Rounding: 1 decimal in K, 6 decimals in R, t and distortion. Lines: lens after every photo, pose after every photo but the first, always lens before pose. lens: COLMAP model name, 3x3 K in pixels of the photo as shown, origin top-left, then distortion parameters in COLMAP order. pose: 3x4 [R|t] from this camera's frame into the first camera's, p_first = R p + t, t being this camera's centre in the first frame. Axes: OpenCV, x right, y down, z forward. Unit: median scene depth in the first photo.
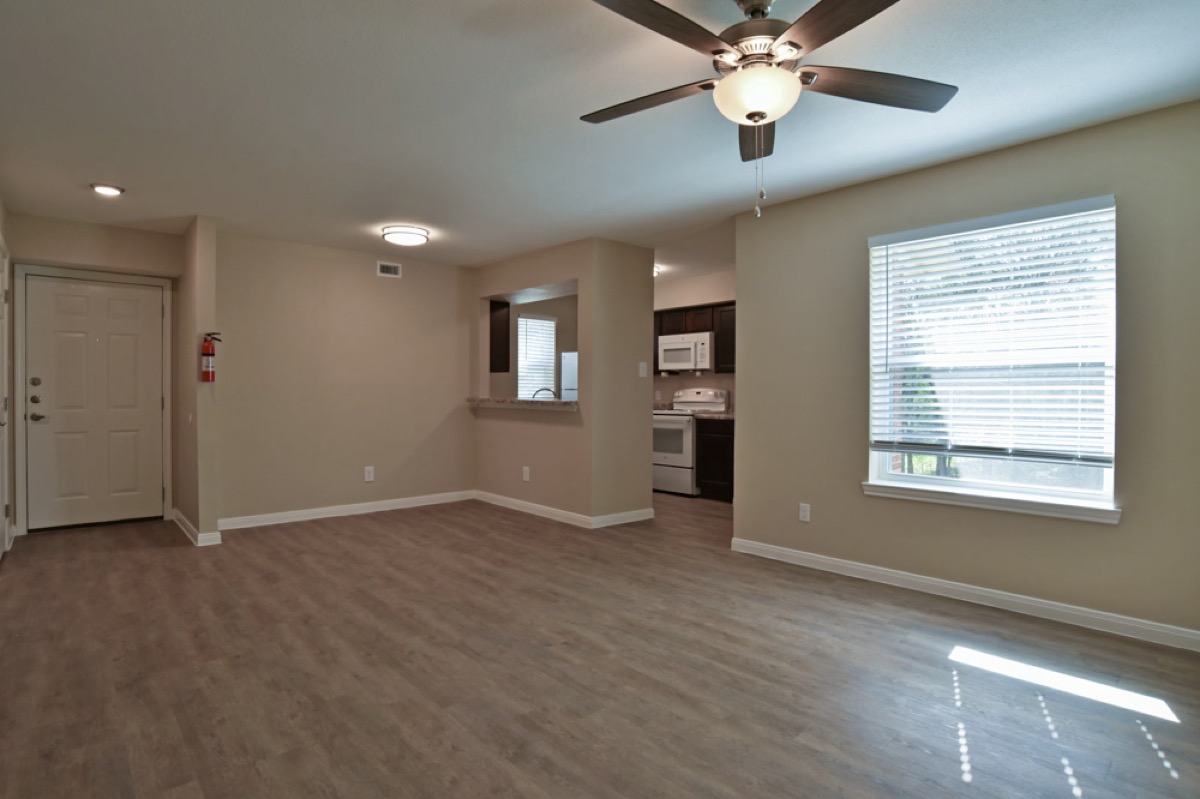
lens RADIAL K [[617.5, 0, 591.5], [0, 617.5, 394.2], [0, 0, 1]] dist [-0.049255, 0.014820]
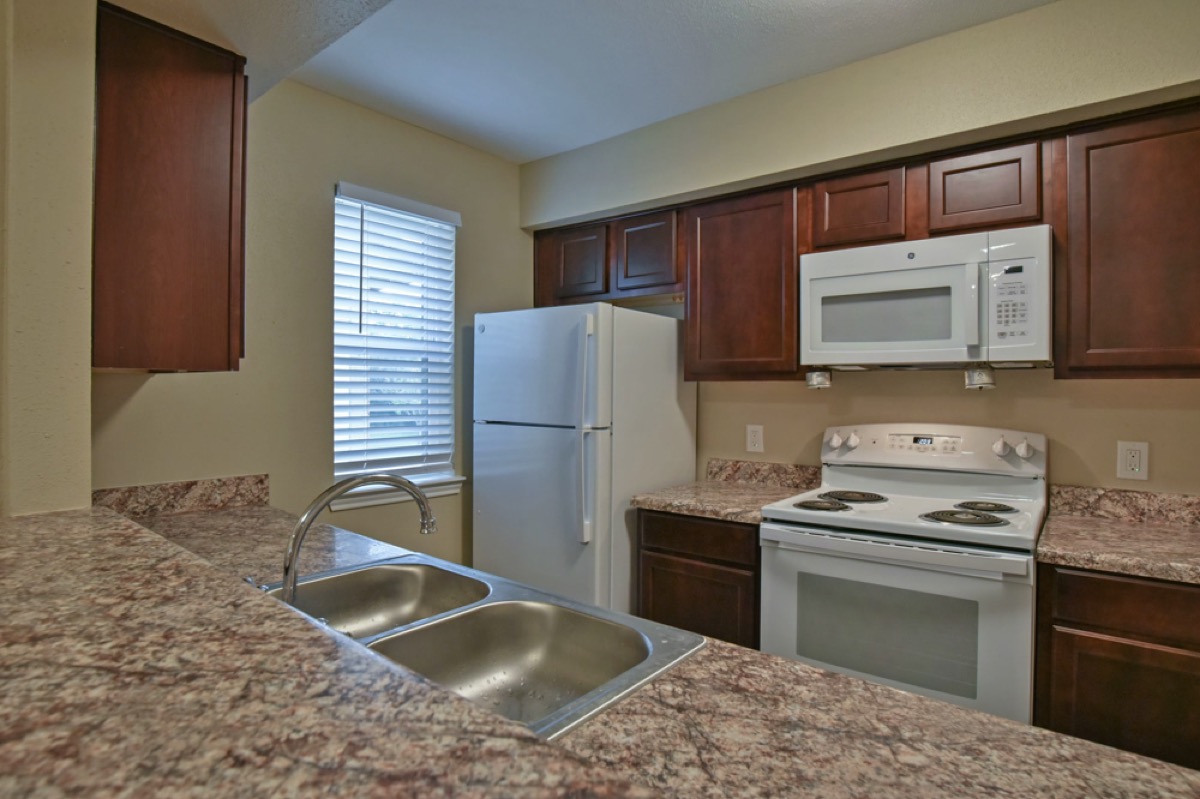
lens RADIAL K [[617.5, 0, 591.5], [0, 617.5, 394.2], [0, 0, 1]] dist [-0.049255, 0.014820]
pose [[0.987279, -0.002167, 0.158981, -0.043281], [0.001648, 0.999993, 0.003399, -0.026604], [-0.158987, -0.003094, 0.987276, 0.730965]]
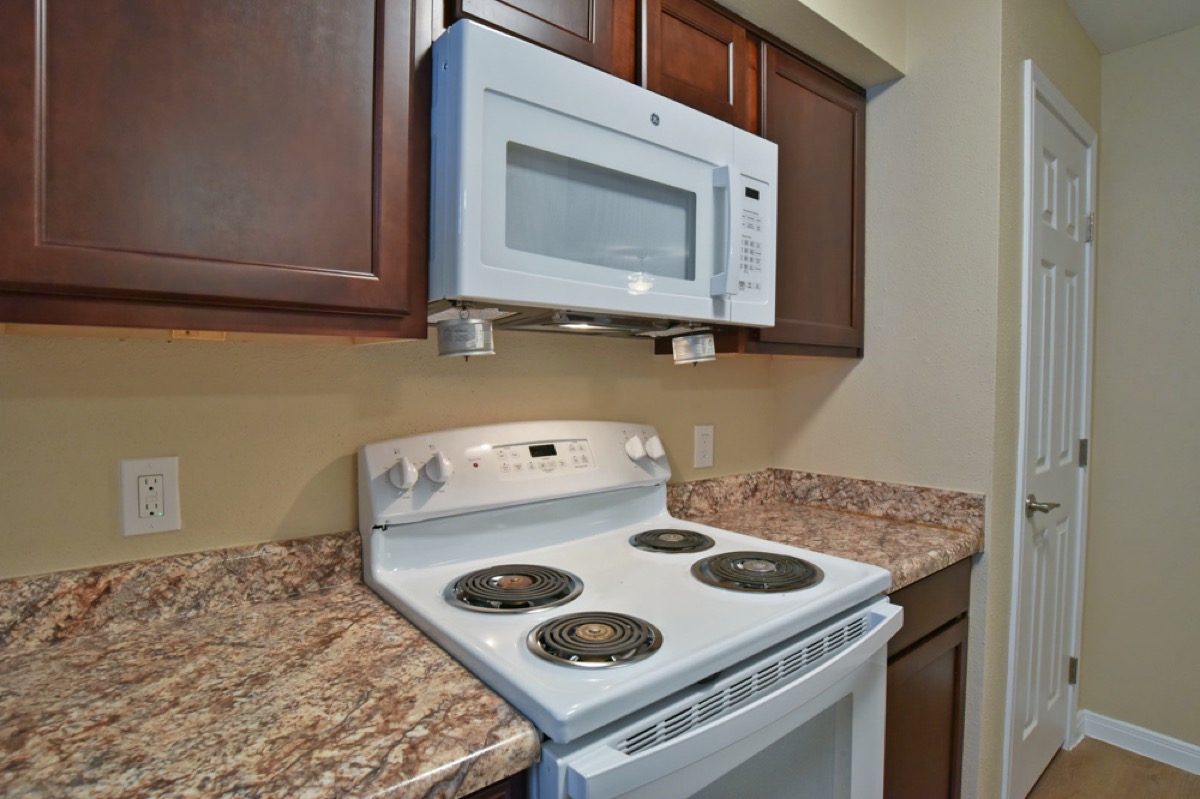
lens RADIAL K [[617.5, 0, 591.5], [0, 617.5, 394.2], [0, 0, 1]] dist [-0.049255, 0.014820]
pose [[0.061717, -0.037640, 0.997384, -0.010865], [-0.001707, 0.999283, 0.037817, -0.025889], [-0.998092, -0.004037, 0.061608, 0.986352]]
